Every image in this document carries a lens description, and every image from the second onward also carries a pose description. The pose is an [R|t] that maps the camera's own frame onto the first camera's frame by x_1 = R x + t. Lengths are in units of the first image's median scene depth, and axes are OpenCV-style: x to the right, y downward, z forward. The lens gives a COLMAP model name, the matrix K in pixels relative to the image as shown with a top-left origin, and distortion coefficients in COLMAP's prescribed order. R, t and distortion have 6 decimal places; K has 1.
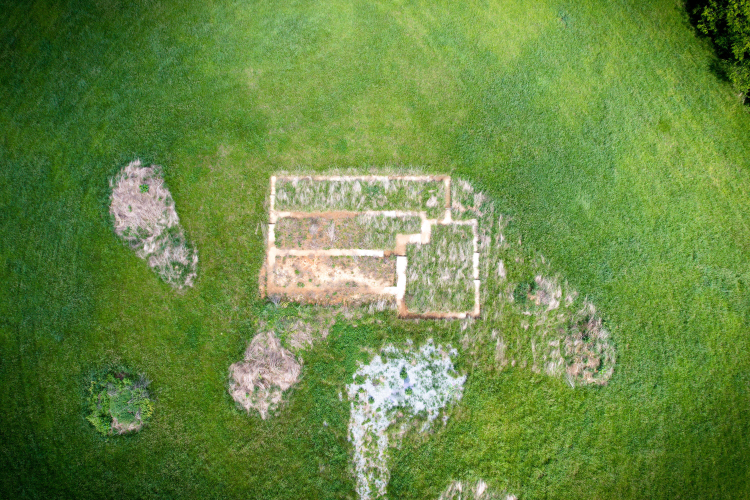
lens RADIAL K [[479.4, 0, 377.3], [0, 479.4, 251.3], [0, 0, 1]] dist [-0.059474, 0.038390]
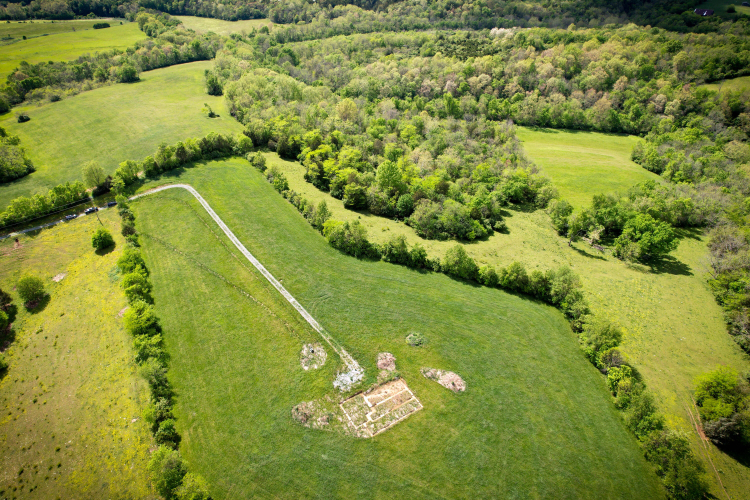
lens RADIAL K [[479.4, 0, 371.5], [0, 479.4, 252.9], [0, 0, 1]] dist [-0.059474, 0.038390]
pose [[-0.840916, 0.319677, -0.436654, 1.062030], [-0.536752, -0.389854, 0.748272, -1.880629], [0.068975, 0.863609, 0.499422, -1.349316]]
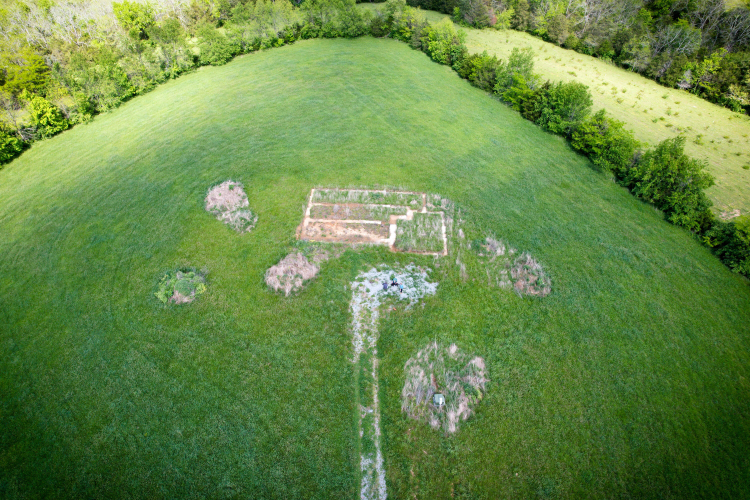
lens RADIAL K [[479.4, 0, 372.7], [0, 479.4, 245.7], [0, 0, 1]] dist [-0.059474, 0.038390]
pose [[0.998816, 0.034179, -0.034619, 0.041572], [-0.048235, 0.788316, -0.613377, 0.992691], [0.006326, 0.614321, 0.789031, -0.136971]]
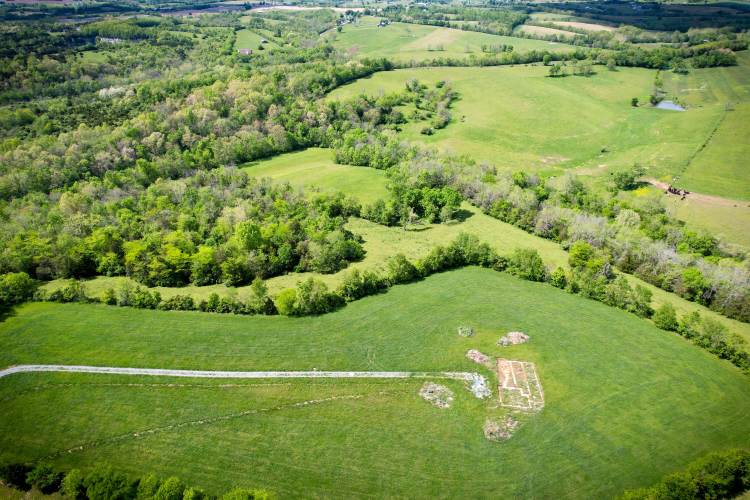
lens RADIAL K [[479.4, 0, 371.2], [0, 479.4, 247.4], [0, 0, 1]] dist [-0.059474, 0.038390]
pose [[-0.072519, 0.494201, -0.866318, 2.524571], [-0.991598, 0.057566, 0.115845, 0.573476], [0.107122, 0.867440, 0.485873, -1.575071]]
